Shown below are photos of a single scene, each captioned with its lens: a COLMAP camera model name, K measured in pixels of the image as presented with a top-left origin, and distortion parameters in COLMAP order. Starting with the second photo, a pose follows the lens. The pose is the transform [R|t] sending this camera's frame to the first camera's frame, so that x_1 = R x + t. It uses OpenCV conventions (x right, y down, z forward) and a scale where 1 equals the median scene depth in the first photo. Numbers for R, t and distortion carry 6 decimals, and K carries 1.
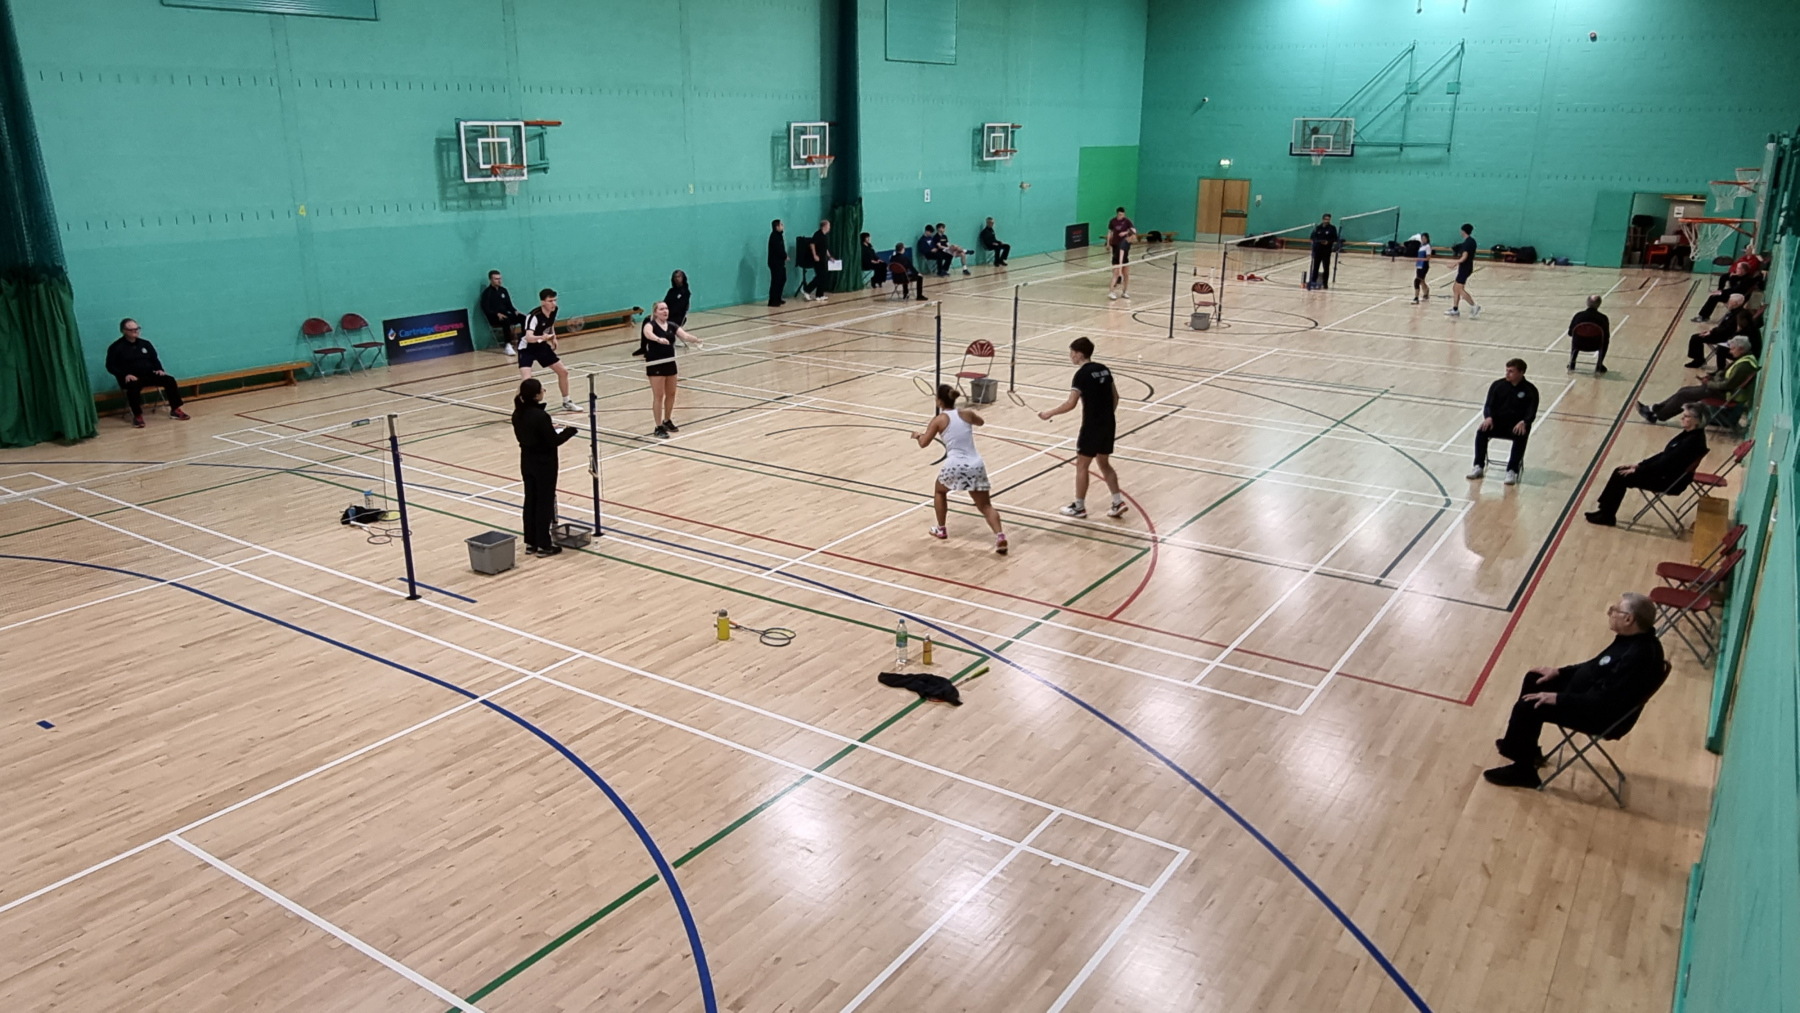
lens RADIAL K [[1271.8, 0, 905.2], [0, 1271.8, 505.1], [0, 0, 1]] dist [-0.000179, 0.004040]
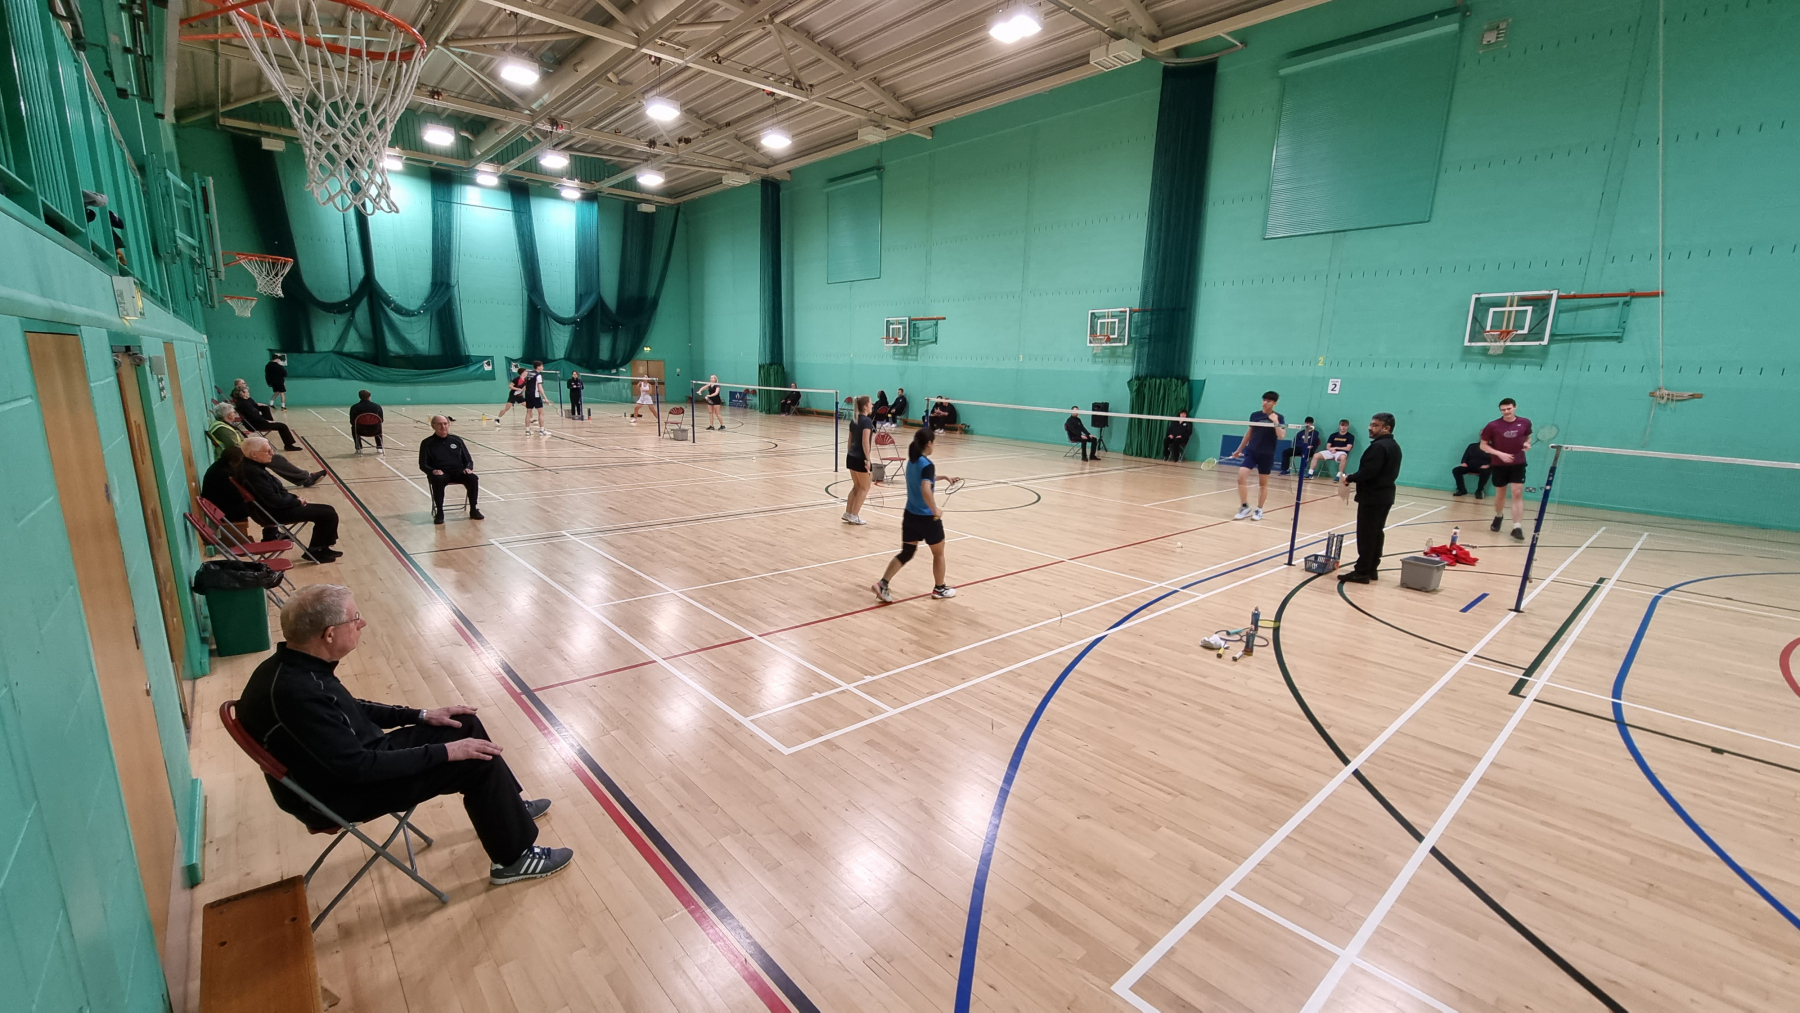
lens RADIAL K [[738.8, 0, 906.4], [0, 738.8, 531.2], [0, 0, 1]] dist [-0.002928, 0.000078]
pose [[-0.250430, 0.203736, -0.946455, 0.753895], [-0.304607, 0.911376, 0.276783, -0.267692], [0.918966, 0.357612, -0.166176, 1.116602]]
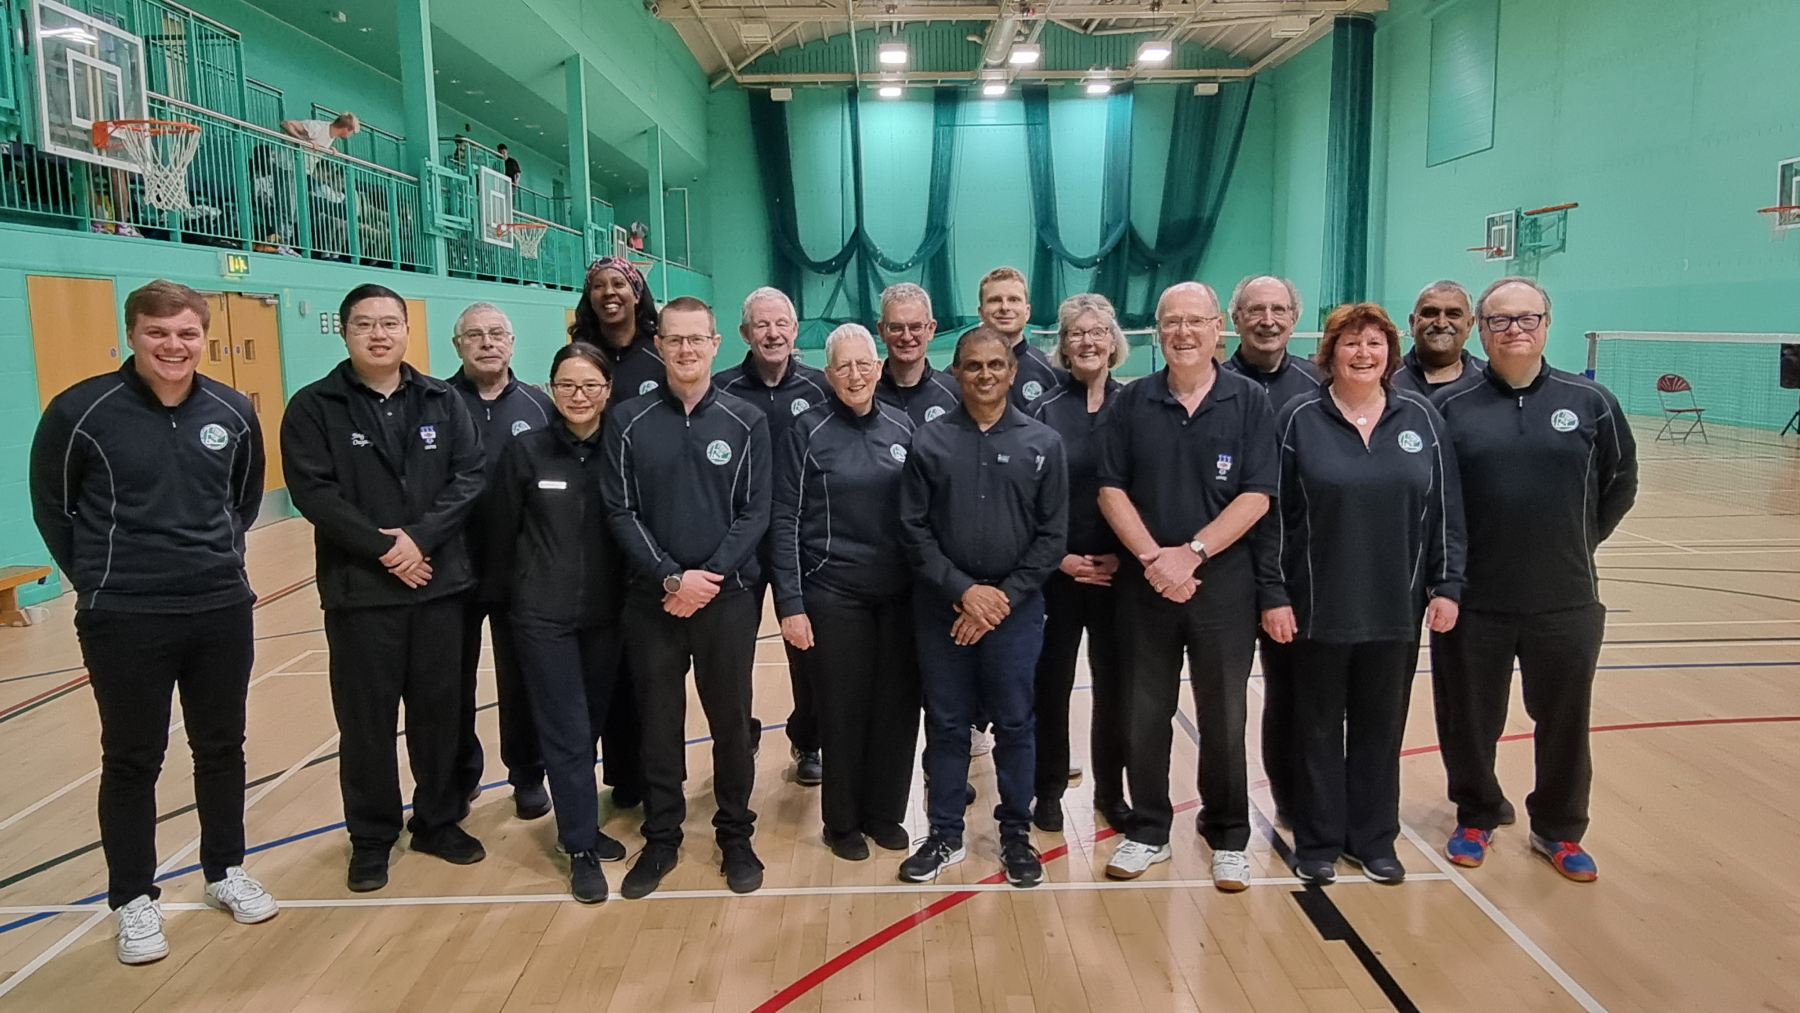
lens RADIAL K [[1271.8, 0, 905.2], [0, 1271.8, 505.1], [0, 0, 1]] dist [-0.000179, 0.004040]
pose [[-0.821752, 0.093287, -0.562158, 0.712298], [-0.145279, 0.919614, 0.364971, -0.336595], [0.551015, 0.381586, -0.742142, 1.409285]]
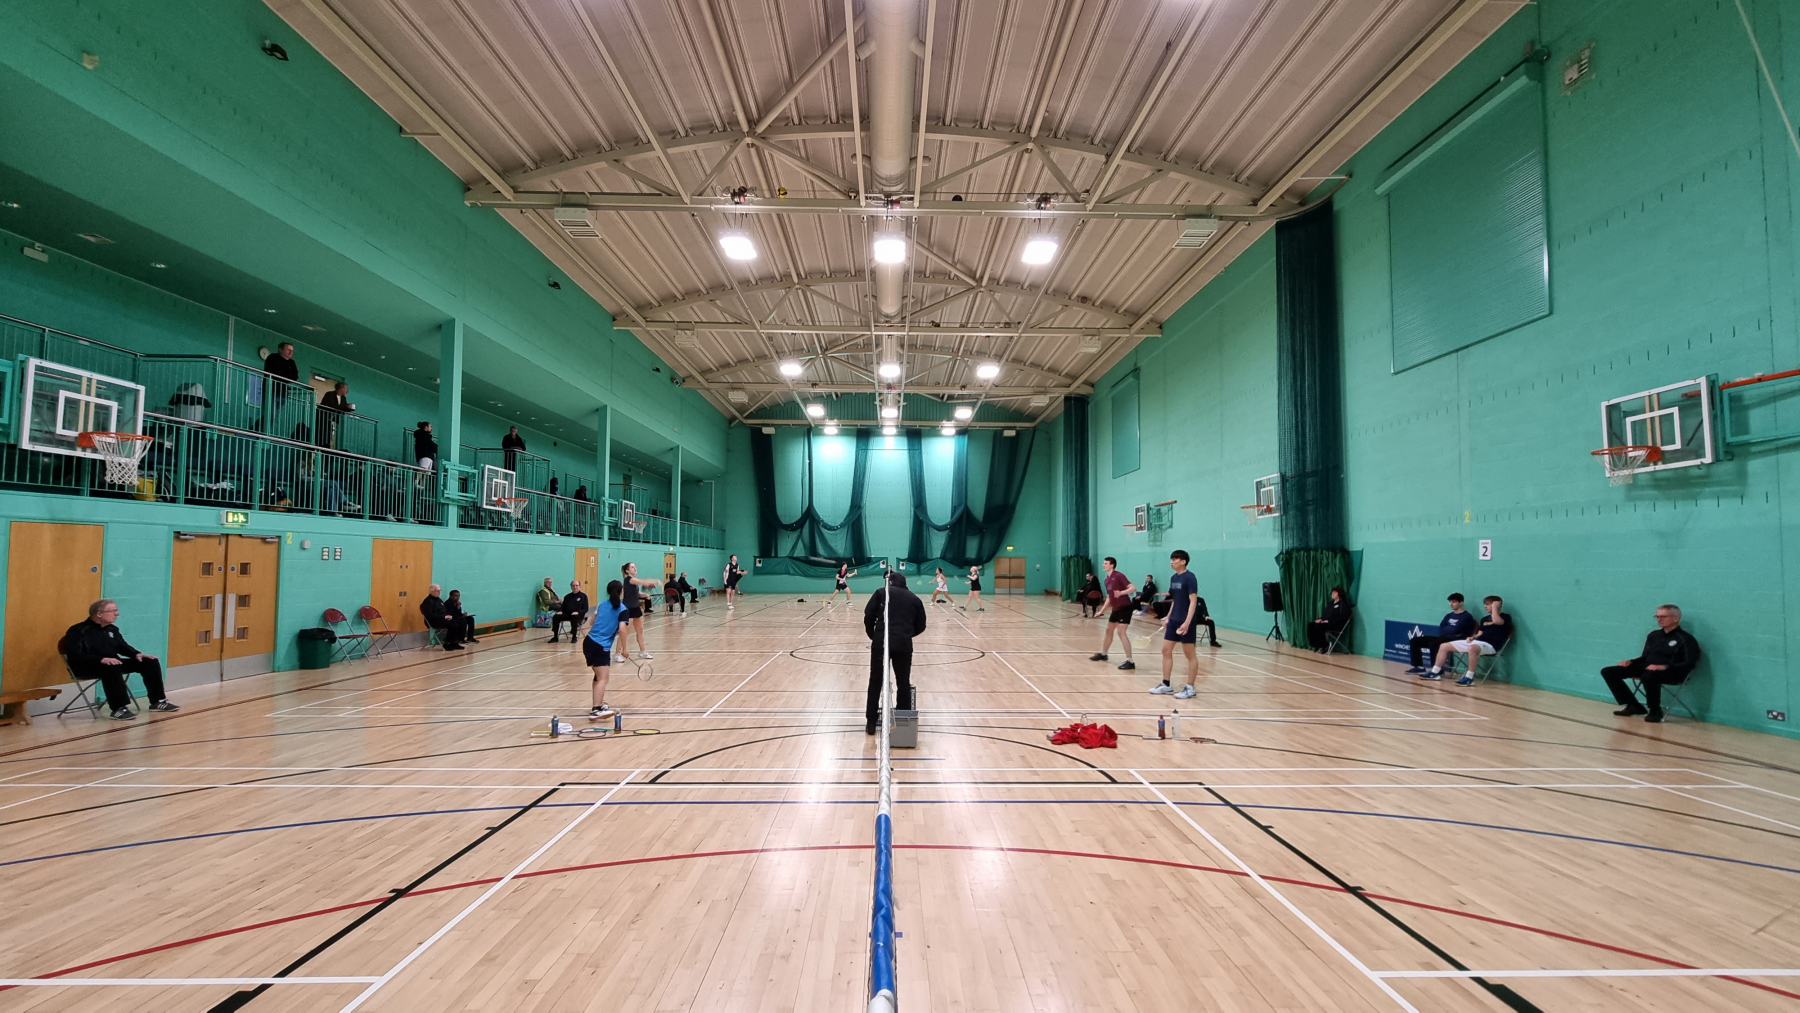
lens RADIAL K [[738.8, 0, 906.4], [0, 738.8, 531.2], [0, 0, 1]] dist [-0.002928, 0.000078]
pose [[-0.820216, -0.027867, -0.571375, 0.573275], [-0.167646, 0.966669, 0.193512, -0.357519], [0.546938, 0.254510, -0.797548, 1.471944]]
